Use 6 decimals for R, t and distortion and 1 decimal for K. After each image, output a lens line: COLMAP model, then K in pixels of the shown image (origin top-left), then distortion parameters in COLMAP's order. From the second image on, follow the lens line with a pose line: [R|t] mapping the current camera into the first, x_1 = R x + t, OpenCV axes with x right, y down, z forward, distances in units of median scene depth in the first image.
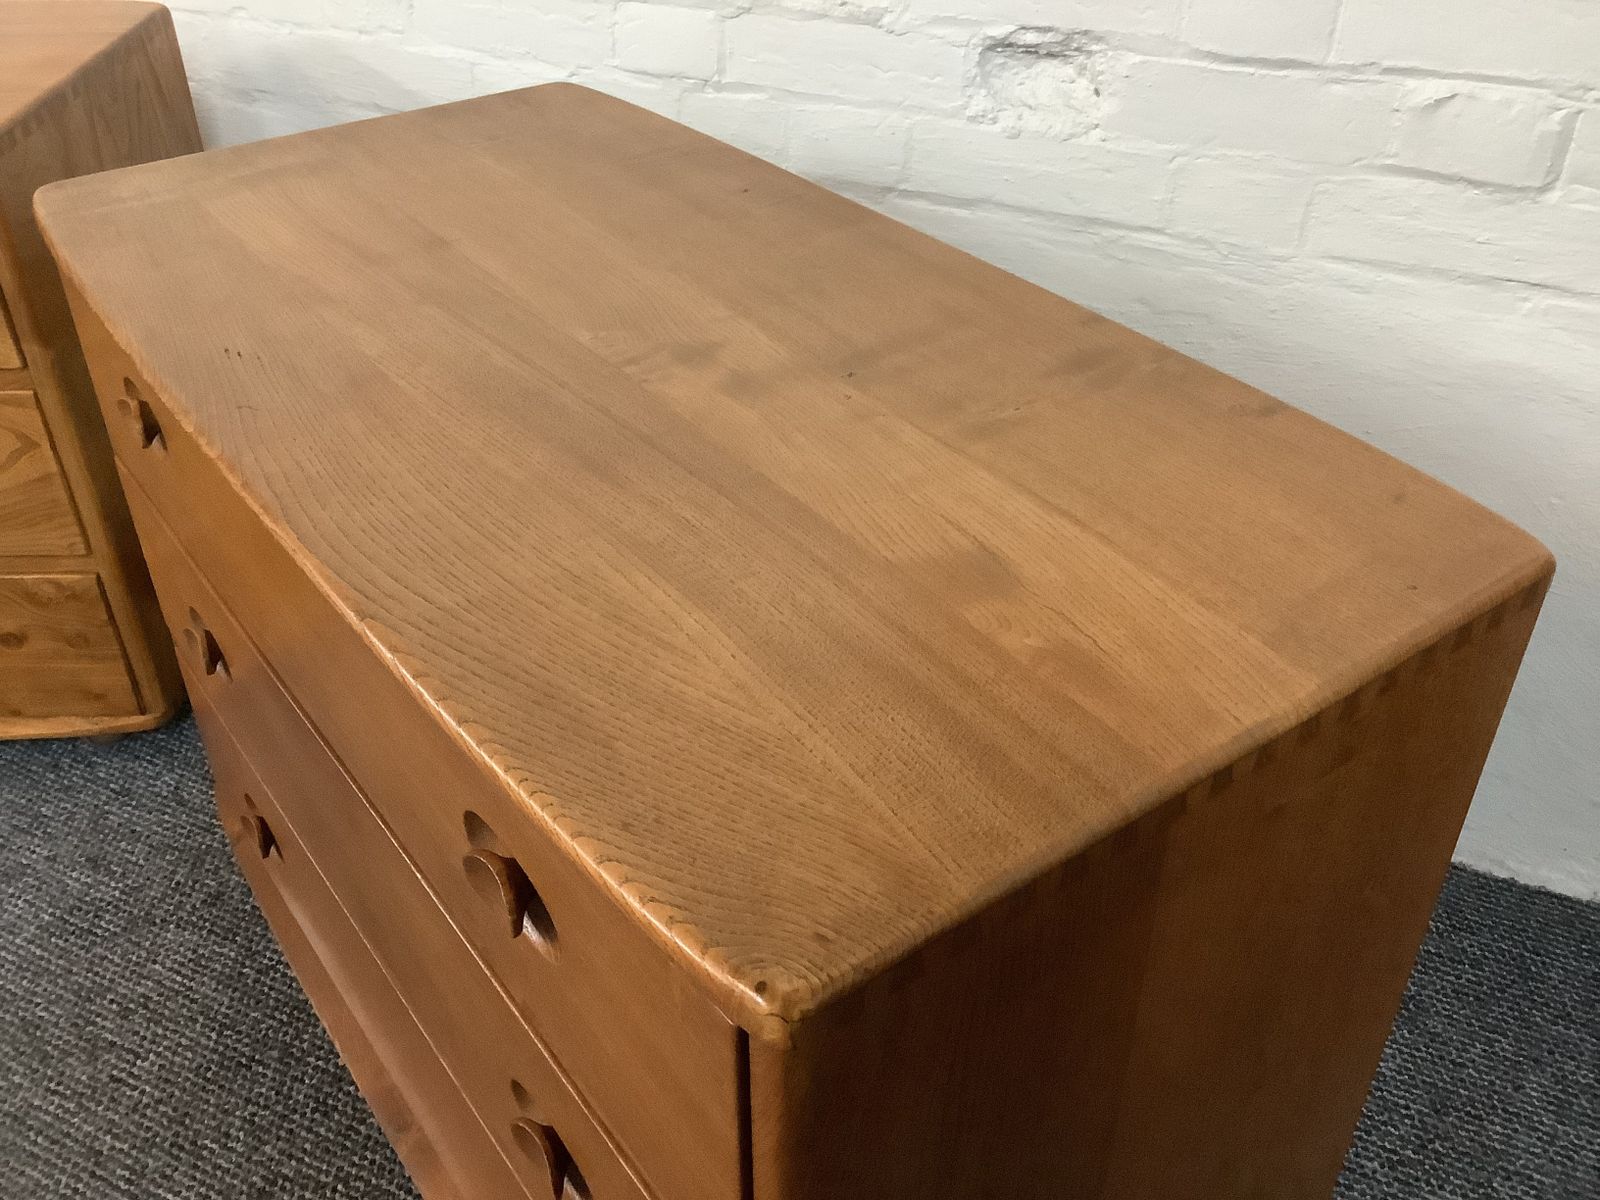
lens RADIAL K [[1467.7, 0, 797.1], [0, 1467.7, 598.7], [0, 0, 1]] dist [0.018914, -0.047523]
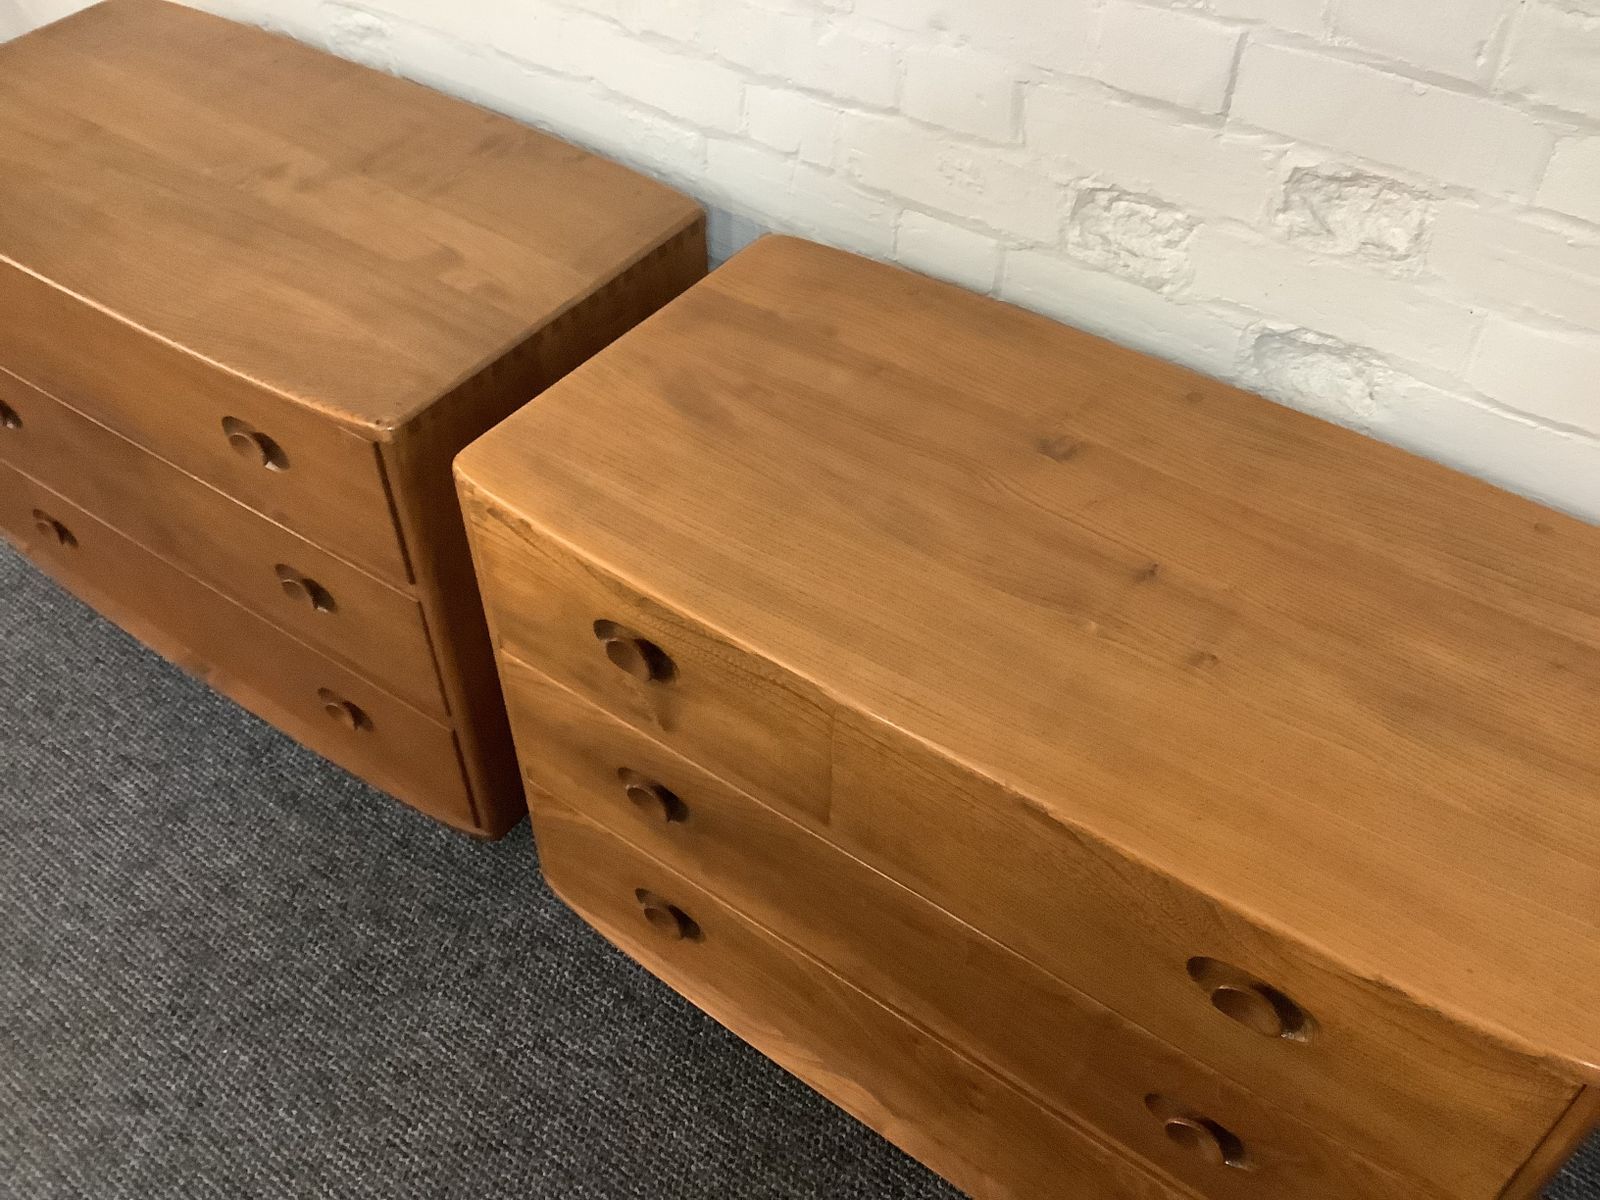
lens RADIAL K [[1463.6, 0, 798.0], [0, 1463.6, 599.0], [0, 0, 1]] dist [0.109689, -0.238507]
pose [[0.983348, 0.120720, -0.135842, -0.025672], [-0.096187, 0.979937, 0.174563, -0.353561], [0.154190, -0.158590, 0.975231, -0.059752]]
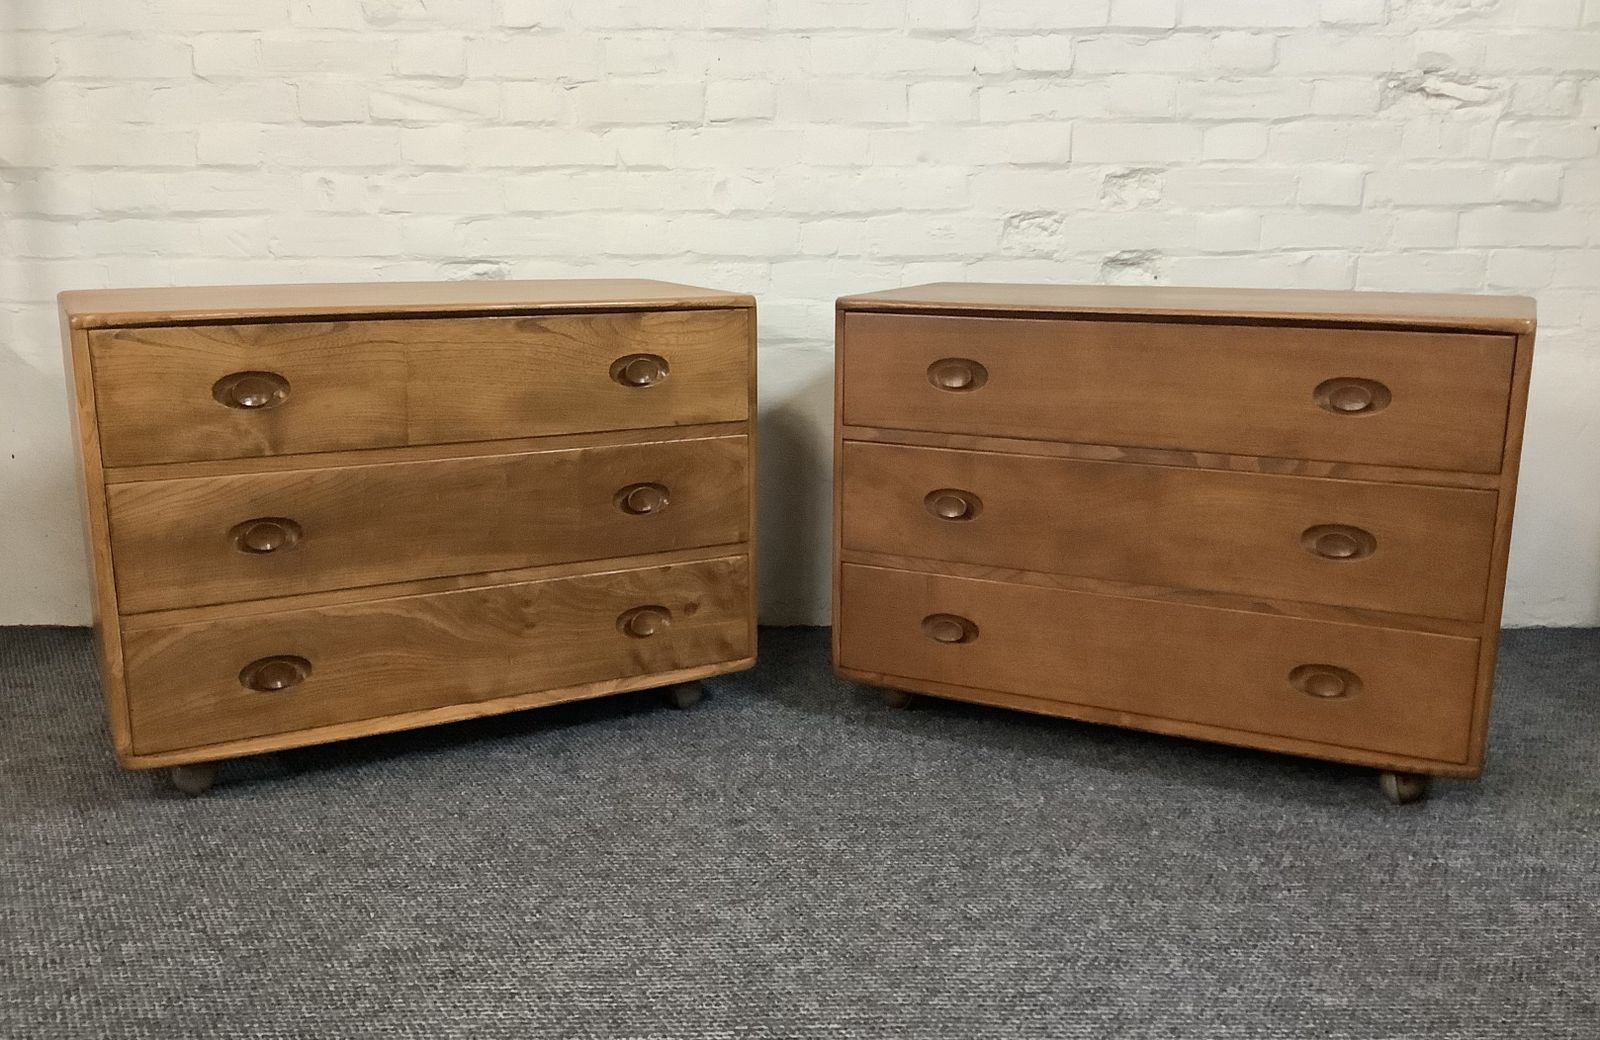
lens RADIAL K [[1446.8, 0, 798.1], [0, 1446.8, 546.2], [0, 0, 1]] dist [0.143546, -0.308114]
pose [[0.885964, -0.101709, 0.452464, -1.316713], [0.263122, 0.913657, -0.309835, 0.565574], [-0.381884, 0.393555, 0.836229, -0.469203]]
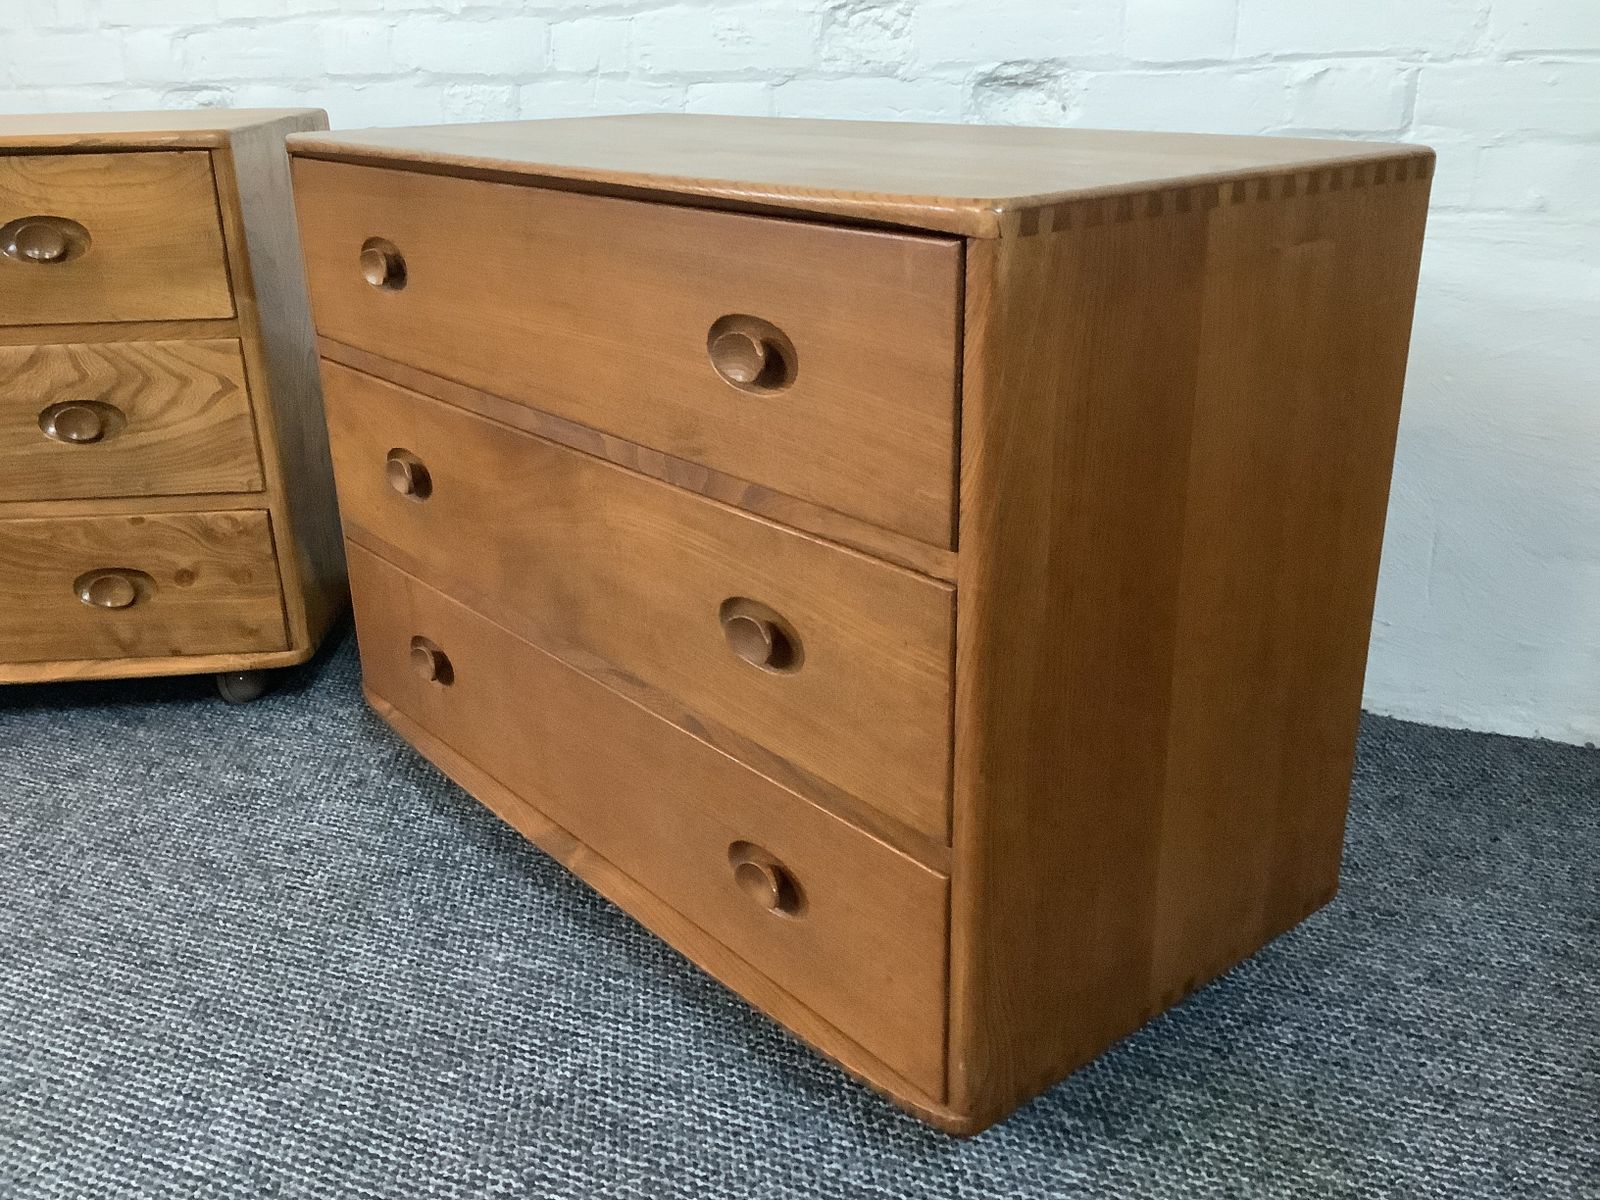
lens RADIAL K [[1440.5, 0, 800.0], [0, 1440.5, 600.0], [0, 0, 1]] dist [0.097121, -0.181431]
pose [[0.998069, -0.035986, 0.050624, -0.119529], [0.047318, 0.968516, -0.244413, 0.406263], [-0.040235, 0.246336, 0.968349, -0.161413]]
